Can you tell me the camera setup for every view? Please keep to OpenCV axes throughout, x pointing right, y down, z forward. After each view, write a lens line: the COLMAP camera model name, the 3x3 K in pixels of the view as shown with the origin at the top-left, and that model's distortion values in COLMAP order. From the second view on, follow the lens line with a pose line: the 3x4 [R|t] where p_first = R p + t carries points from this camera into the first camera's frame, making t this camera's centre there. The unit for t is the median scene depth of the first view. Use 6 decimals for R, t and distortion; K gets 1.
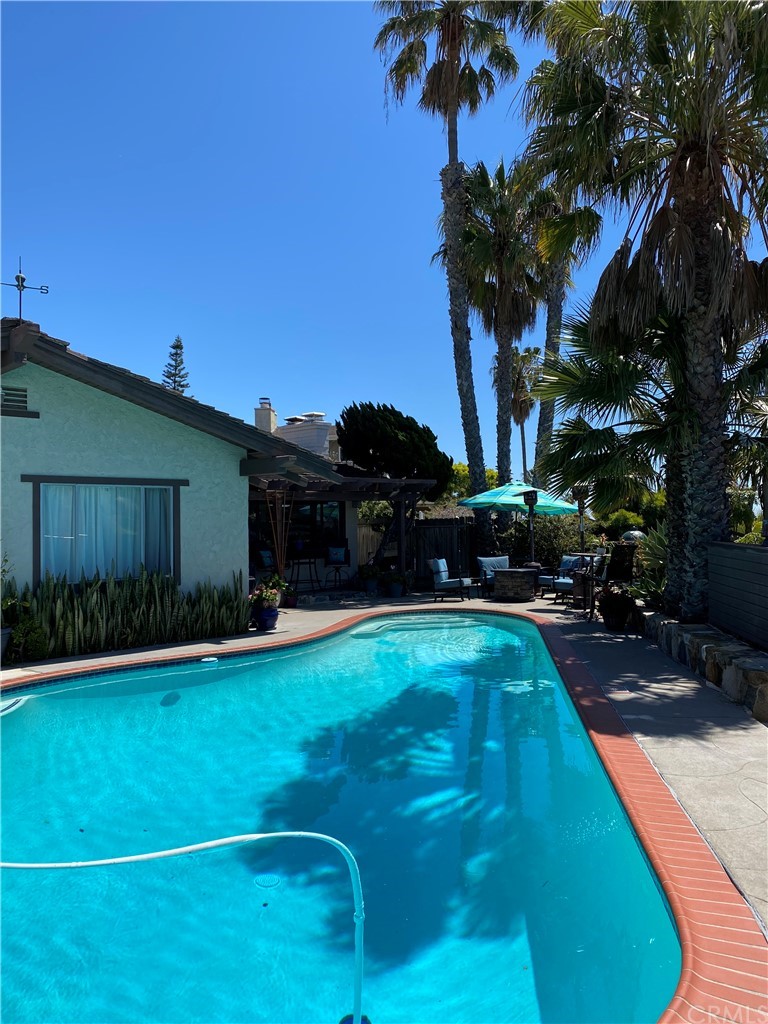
lens RADIAL K [[781.5, 0, 389.6], [0, 781.5, 508.9], [0, 0, 1]] dist [0.089093, -0.007044]
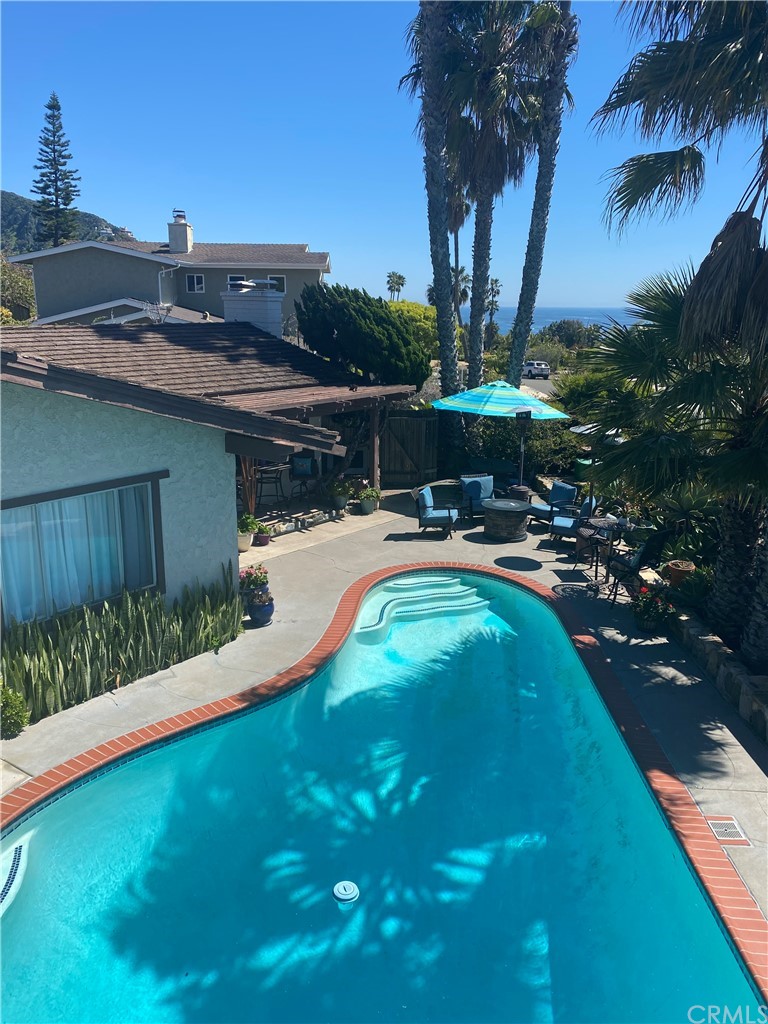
lens RADIAL K [[781.5, 0, 382.9], [0, 781.5, 508.0], [0, 0, 1]] dist [0.089093, -0.007044]
pose [[0.994180, -0.003324, 0.107676, -0.117457], [-0.024800, 0.965615, 0.258789, -0.209740], [-0.104834, -0.259954, 0.959913, 0.170189]]
